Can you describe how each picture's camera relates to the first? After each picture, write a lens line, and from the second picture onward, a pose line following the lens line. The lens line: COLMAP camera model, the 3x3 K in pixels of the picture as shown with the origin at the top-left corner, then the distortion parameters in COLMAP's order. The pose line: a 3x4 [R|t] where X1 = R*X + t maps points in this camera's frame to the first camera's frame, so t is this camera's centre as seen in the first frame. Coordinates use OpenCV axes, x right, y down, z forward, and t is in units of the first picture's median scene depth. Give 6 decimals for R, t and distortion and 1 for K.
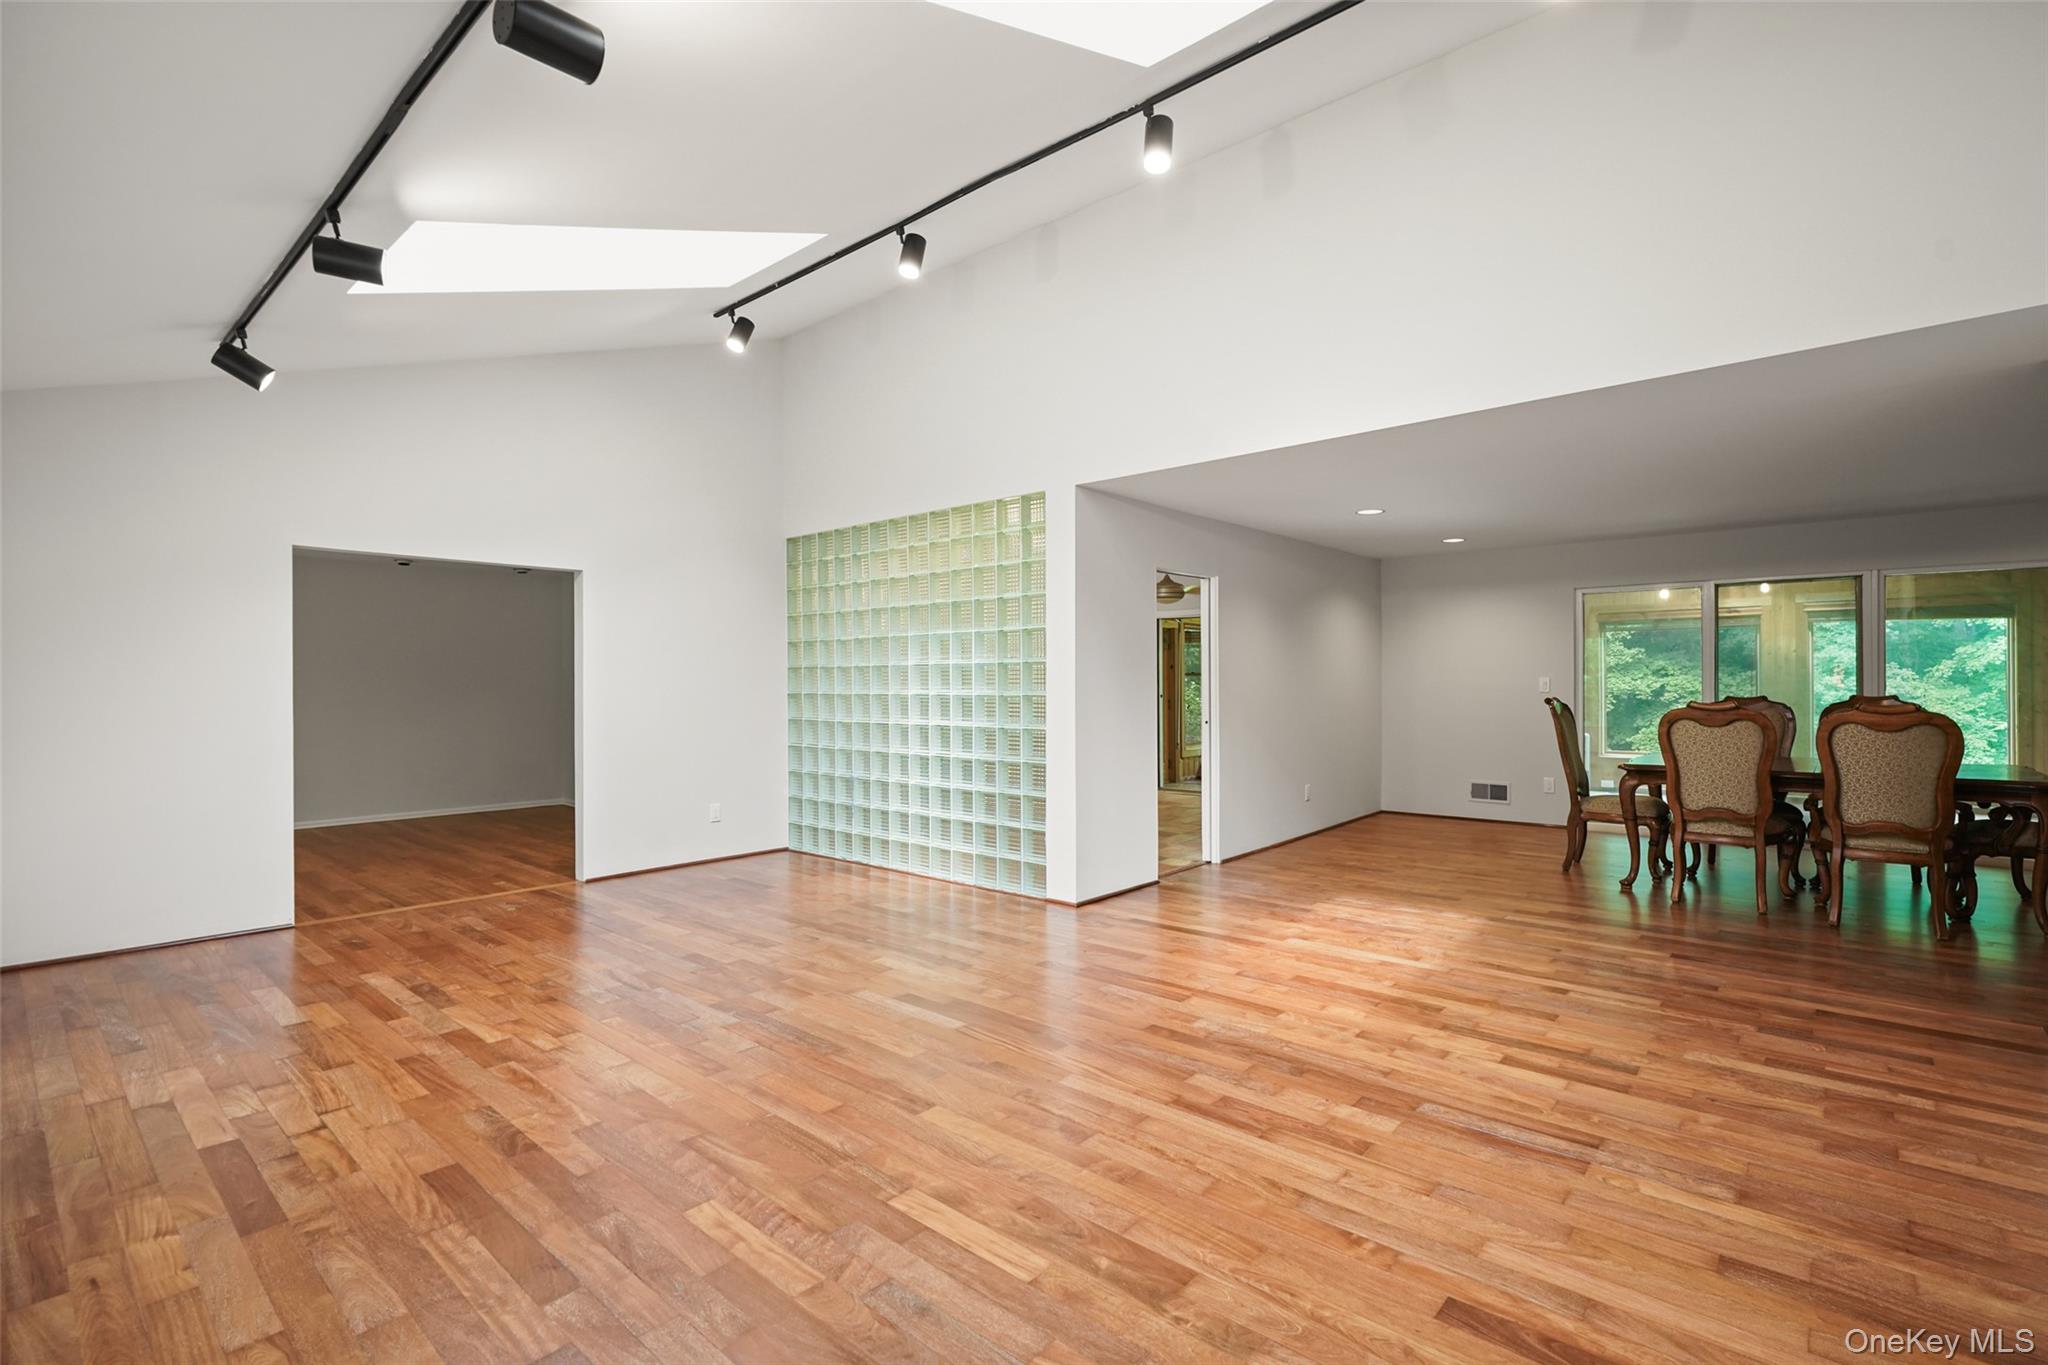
lens RADIAL K [[943.0, 0, 1022.7], [0, 943.0, 683.4], [0, 0, 1]] dist [-0.010317, -0.000128]
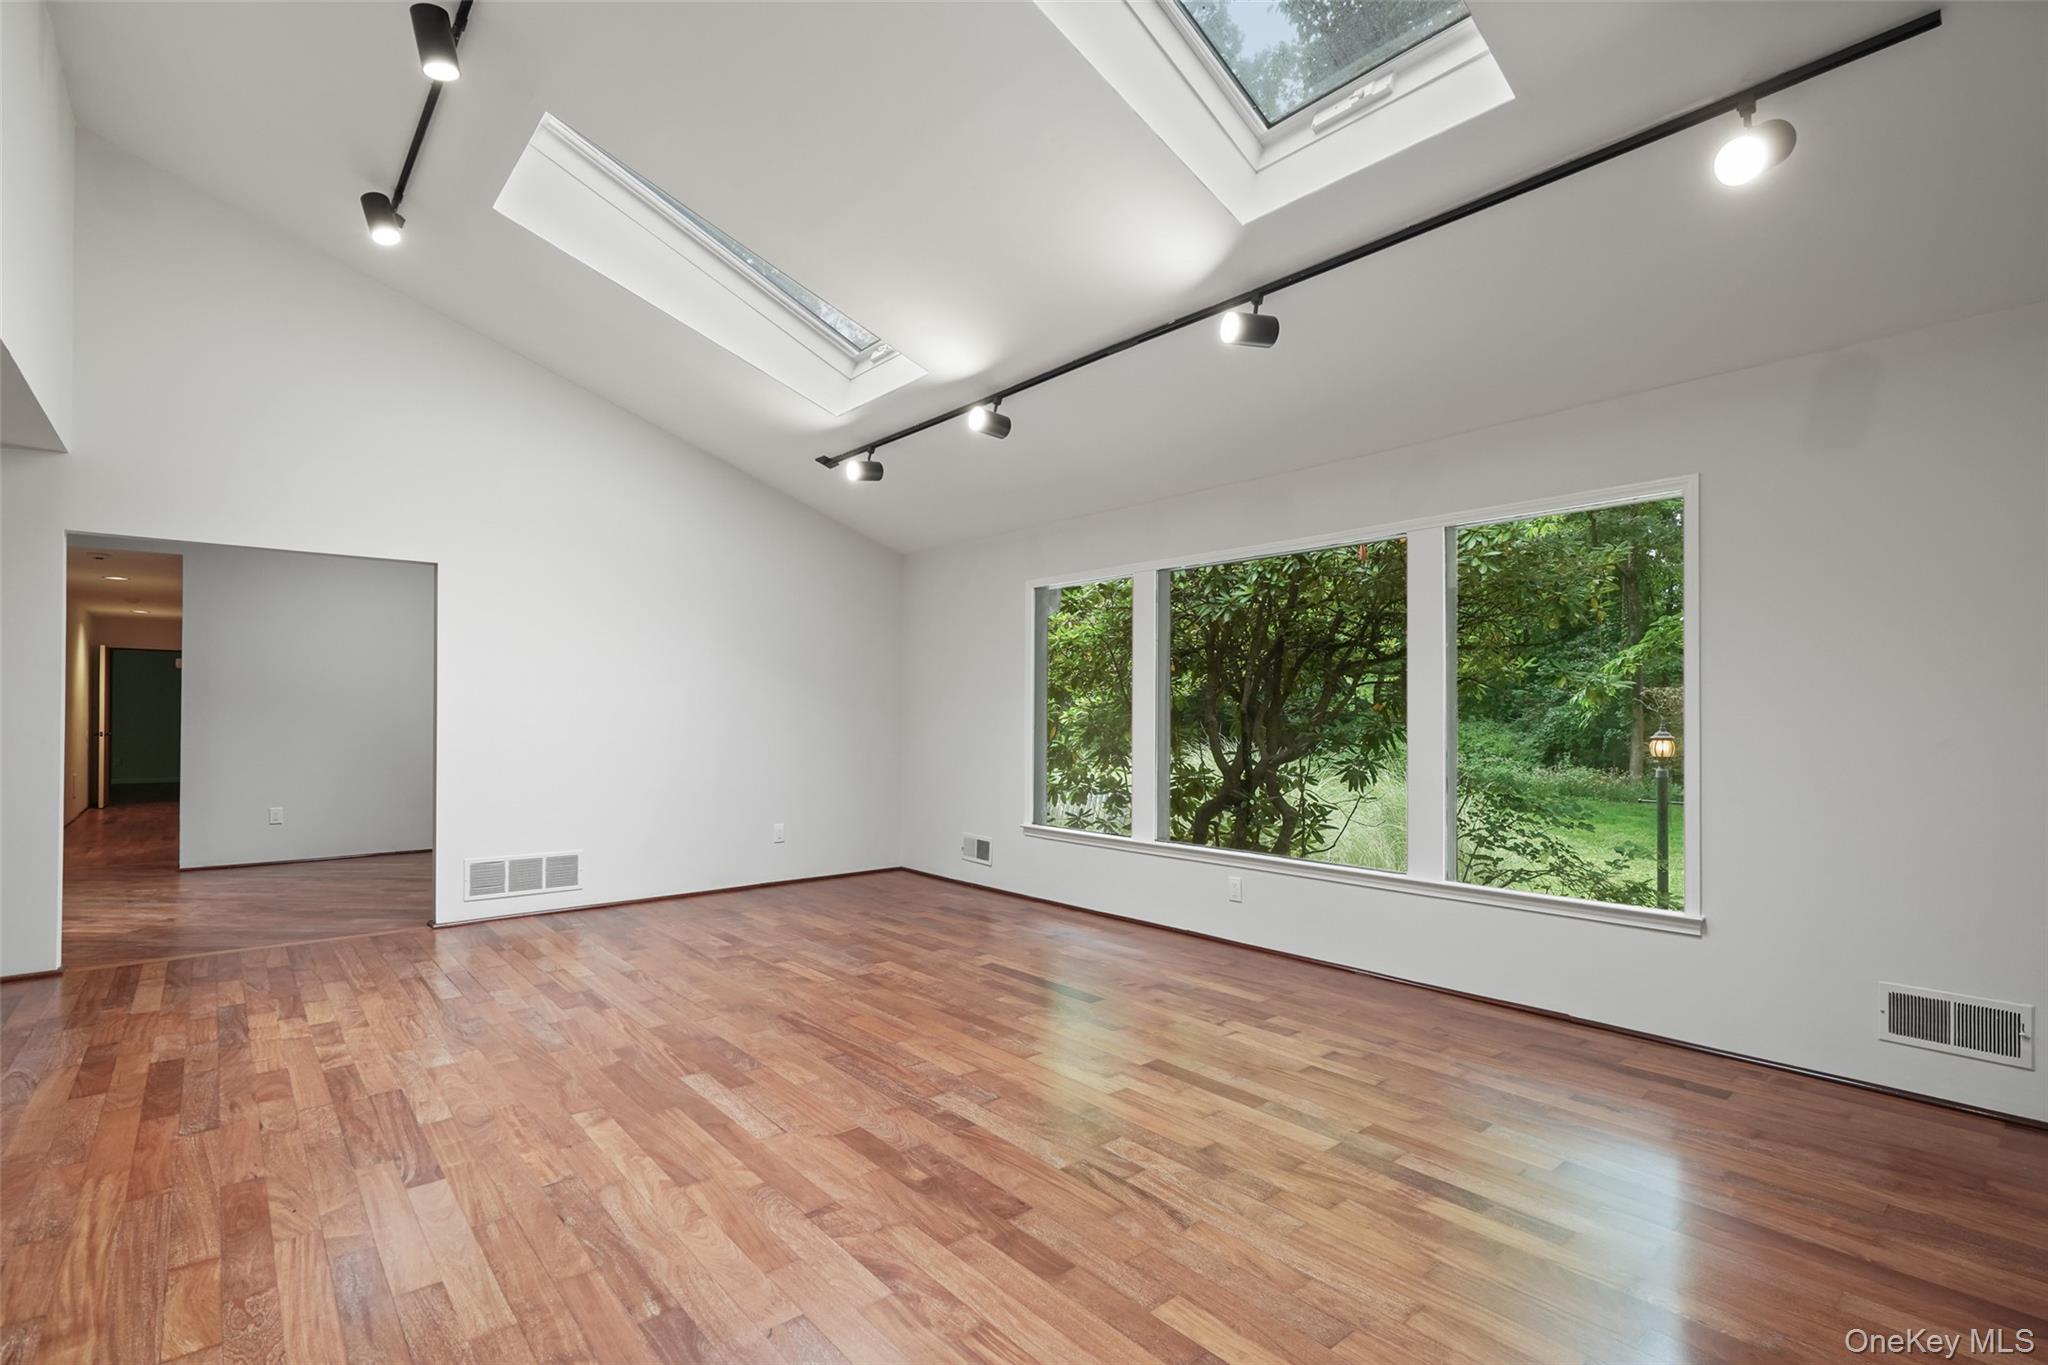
lens RADIAL K [[943.0, 0, 1023.3], [0, 943.0, 696.3], [0, 0, 1]] dist [-0.010317, -0.000128]
pose [[-0.990699, 0.003121, 0.136035, -0.478968], [-0.000011, 0.999735, -0.023021, 0.020227], [-0.136071, -0.022809, -0.990437, 1.758651]]
